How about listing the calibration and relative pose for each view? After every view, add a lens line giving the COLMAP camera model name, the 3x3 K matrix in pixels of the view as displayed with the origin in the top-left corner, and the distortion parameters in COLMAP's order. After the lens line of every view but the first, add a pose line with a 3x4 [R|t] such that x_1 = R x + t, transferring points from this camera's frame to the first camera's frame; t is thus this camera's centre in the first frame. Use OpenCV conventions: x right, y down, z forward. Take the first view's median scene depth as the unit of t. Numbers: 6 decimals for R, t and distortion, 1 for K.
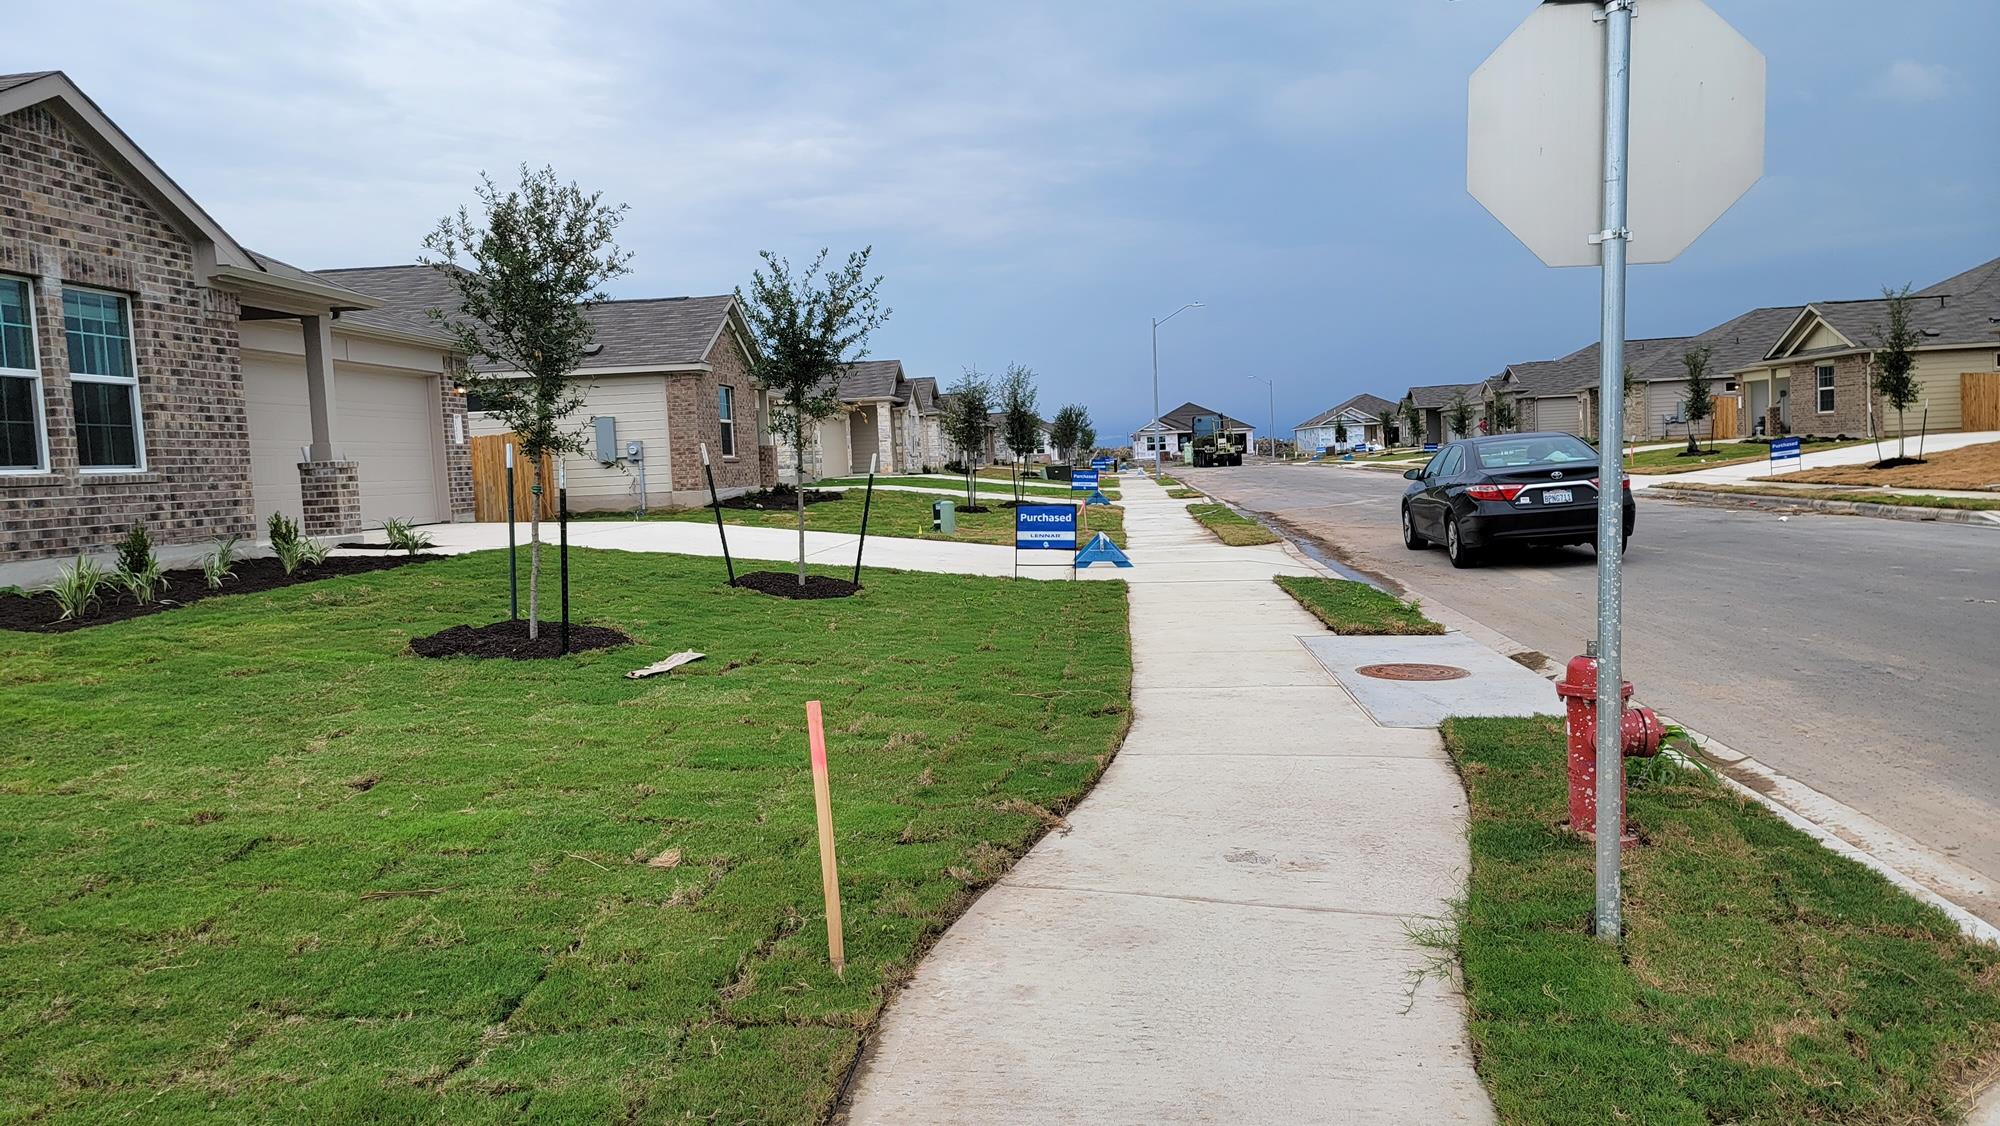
lens RADIAL K [[1410.2, 0, 1002.3], [0, 1410.2, 558.6], [0, 0, 1]] dist [0.098656, -0.081213]
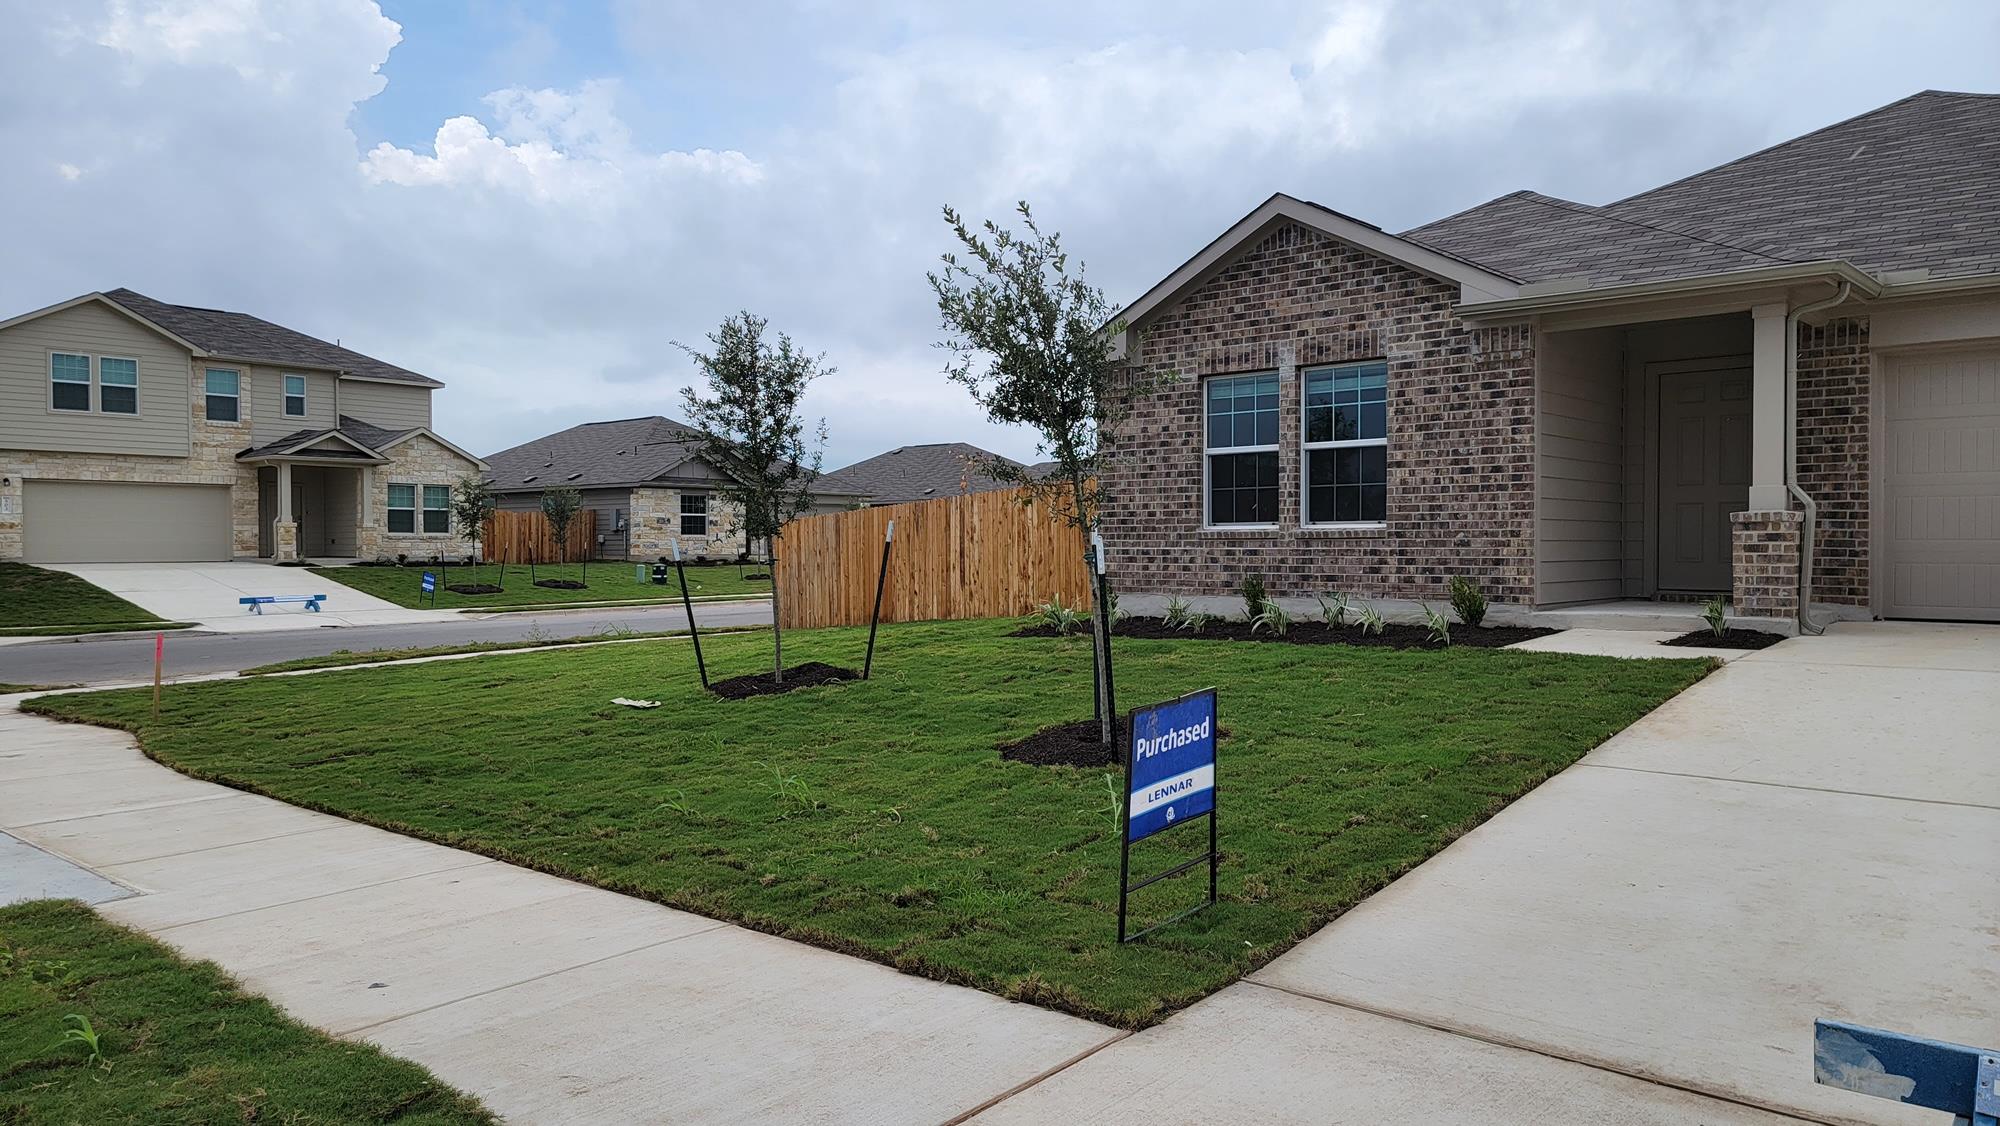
lens RADIAL K [[1410.2, 0, 1002.3], [0, 1410.2, 558.6], [0, 0, 1]] dist [0.098656, -0.081213]
pose [[-0.606185, 0.057425, -0.793247, 0.435139], [-0.023327, 0.995677, 0.089906, -0.136278], [0.794981, 0.073004, -0.602225, 1.546621]]
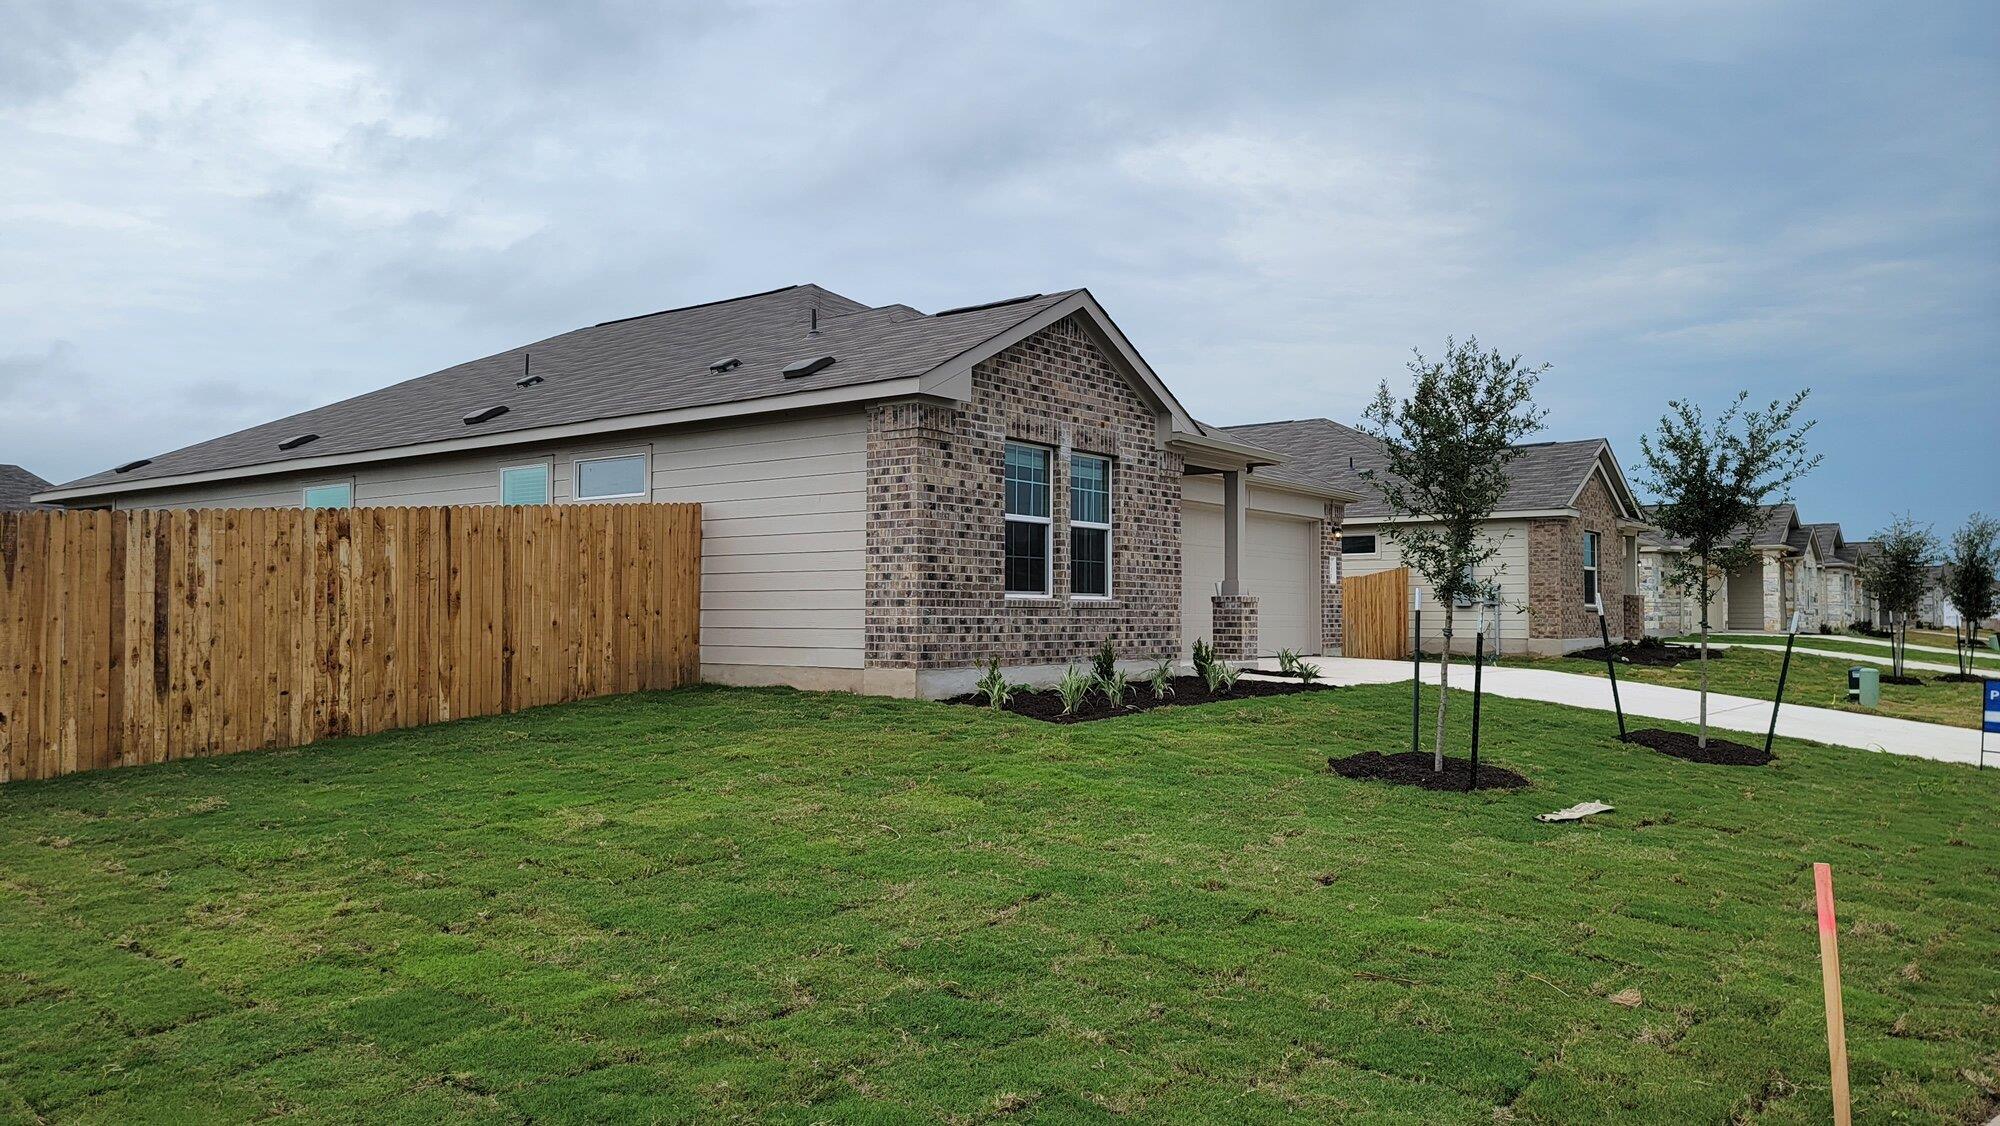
lens RADIAL K [[1410.2, 0, 1002.3], [0, 1410.2, 558.6], [0, 0, 1]] dist [0.098656, -0.081213]
pose [[0.844115, 0.028131, -0.535424, -0.030119], [-0.080721, 0.993908, -0.075040, 0.003391], [0.530051, 0.106562, 0.841243, -0.073209]]
